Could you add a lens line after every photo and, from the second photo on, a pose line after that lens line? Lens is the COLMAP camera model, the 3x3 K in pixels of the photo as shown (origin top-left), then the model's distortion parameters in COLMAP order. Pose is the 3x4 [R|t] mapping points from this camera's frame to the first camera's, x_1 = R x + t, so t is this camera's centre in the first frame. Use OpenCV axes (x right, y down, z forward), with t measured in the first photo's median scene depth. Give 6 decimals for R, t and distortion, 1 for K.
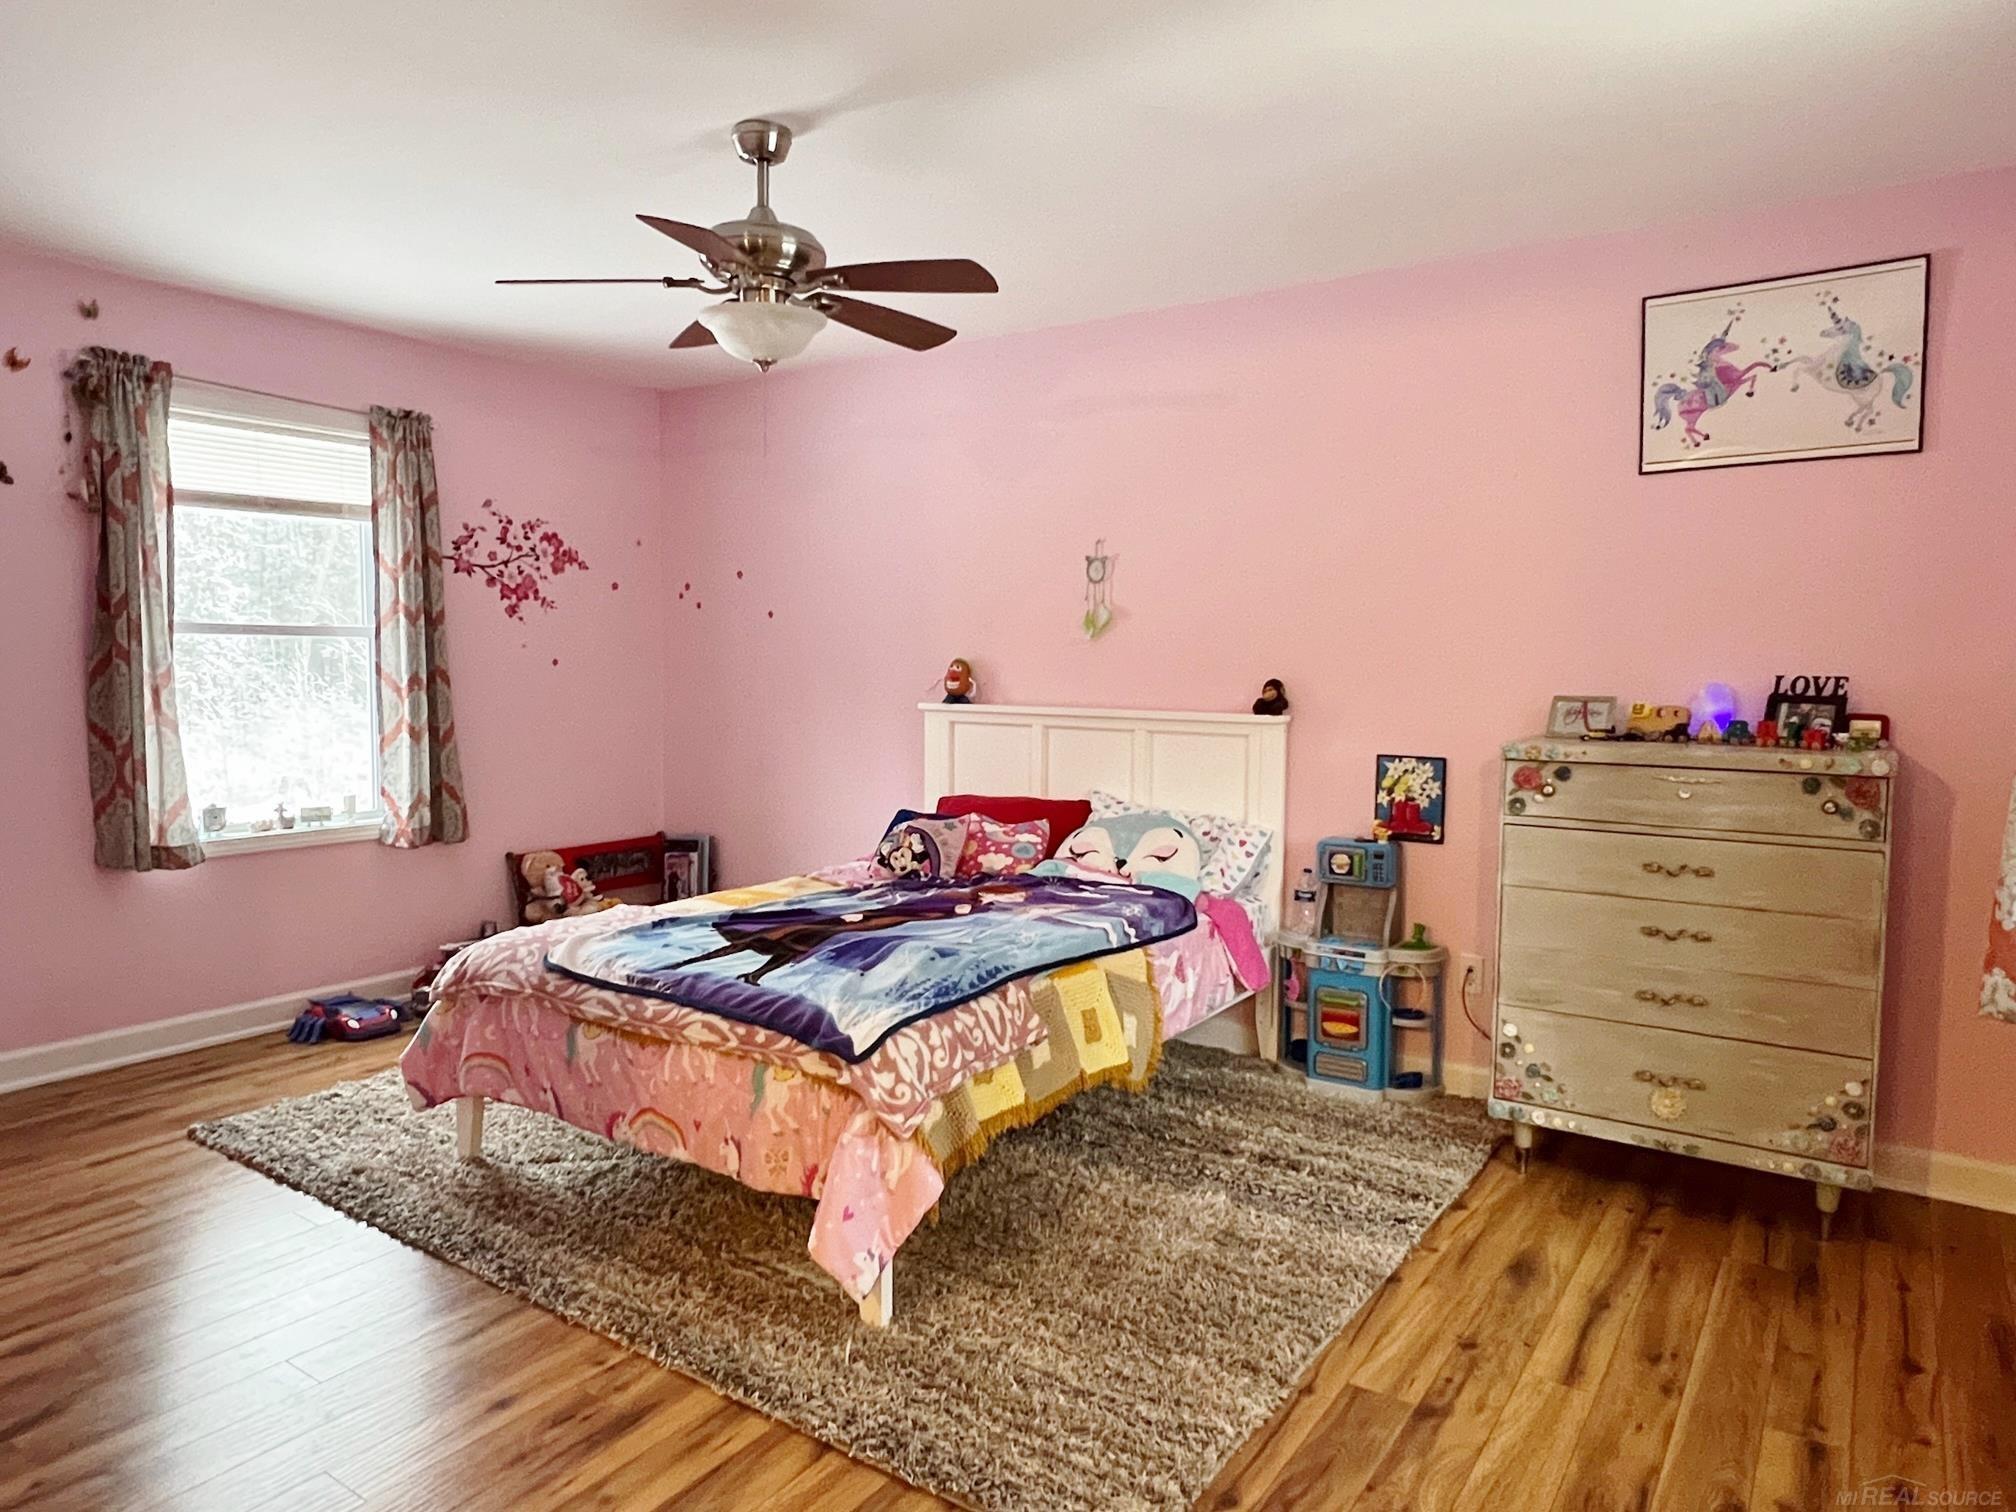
lens RADIAL K [[1275.0, 0, 1008.0], [0, 1275.0, 756.0], [0, 0, 1]] dist [-0.001347, -0.000346]
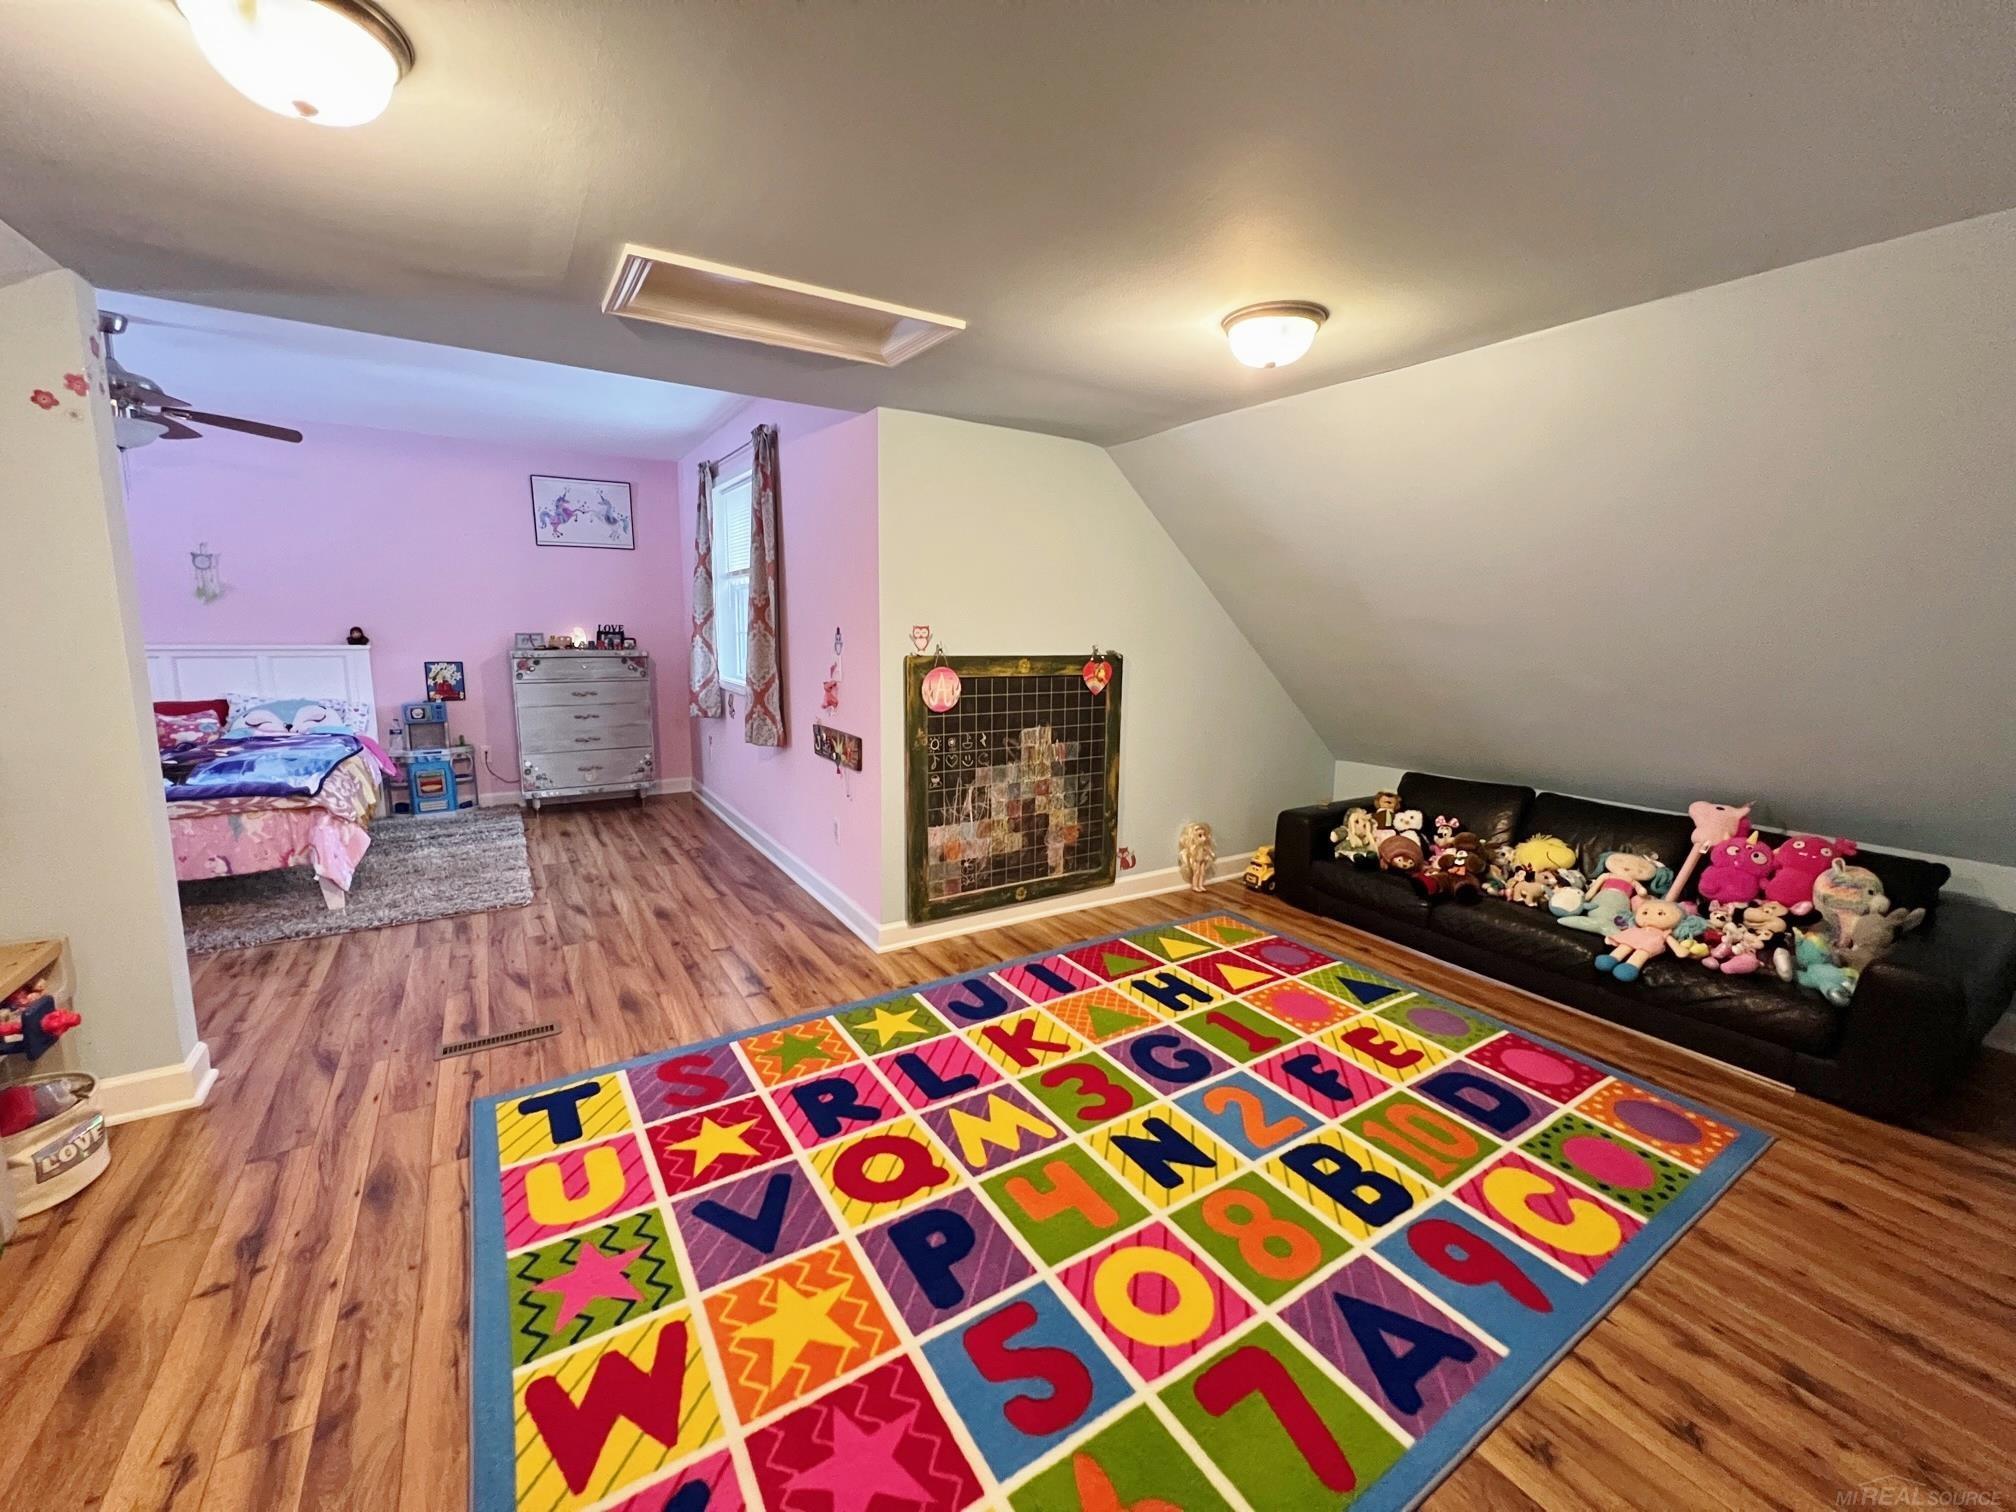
lens RADIAL K [[806.9, 0, 1008.0], [0, 806.9, 756.0], [0, 0, 1]] dist [-0.013073, 0.000040]
pose [[0.381861, -0.144411, 0.912868, -0.720125], [0.058528, 0.989513, 0.132053, 0.042562], [-0.922365, 0.003003, 0.386308, -0.524912]]
